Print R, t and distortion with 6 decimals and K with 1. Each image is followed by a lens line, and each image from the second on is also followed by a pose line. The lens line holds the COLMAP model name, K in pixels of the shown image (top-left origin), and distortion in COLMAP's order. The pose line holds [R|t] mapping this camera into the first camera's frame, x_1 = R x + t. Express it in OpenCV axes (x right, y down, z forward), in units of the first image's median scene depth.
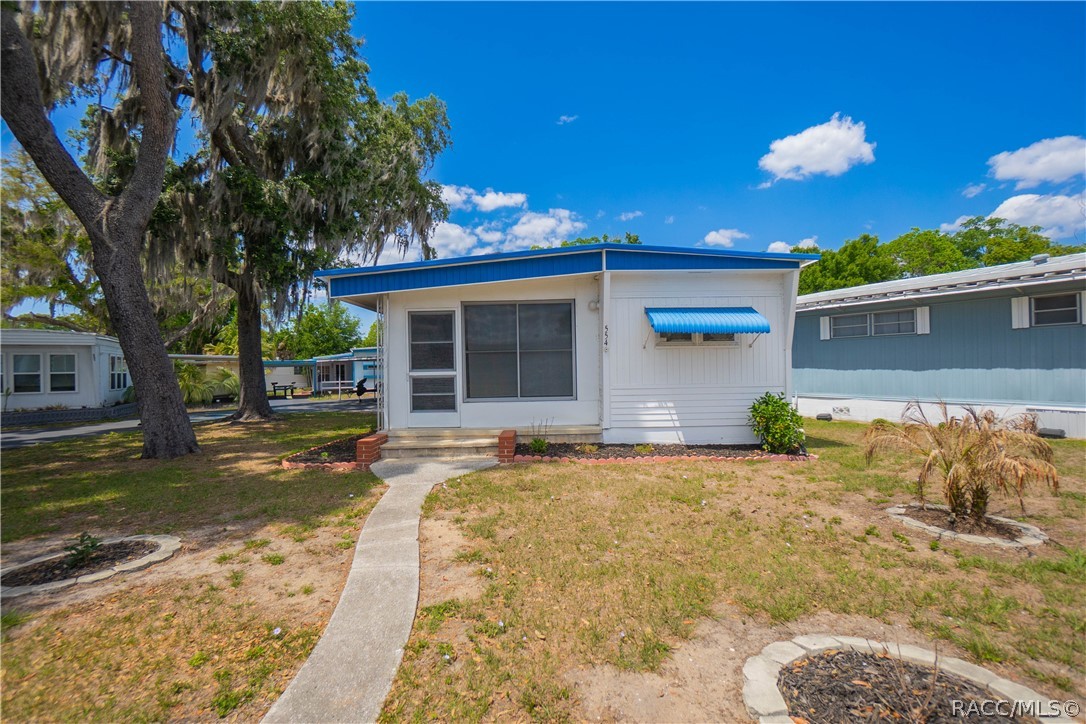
lens RADIAL K [[486.4, 0, 547.7], [0, 486.4, 358.4], [0, 0, 1]] dist [-0.008555, 0.000319]
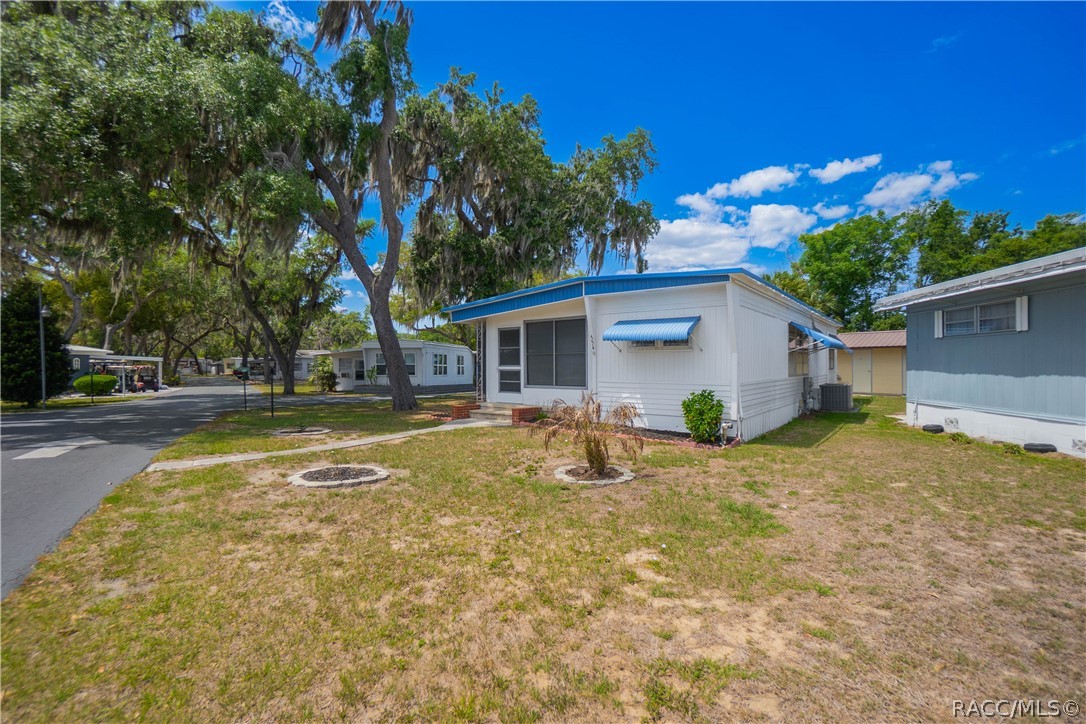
lens RADIAL K [[486.4, 0, 541.9], [0, 486.4, 359.9], [0, 0, 1]] dist [-0.008555, 0.000319]
pose [[0.787631, 0.009480, -0.616074, 0.558204], [-0.000623, 0.999893, 0.014589, -0.012114], [0.616147, -0.011107, 0.787553, -0.103191]]
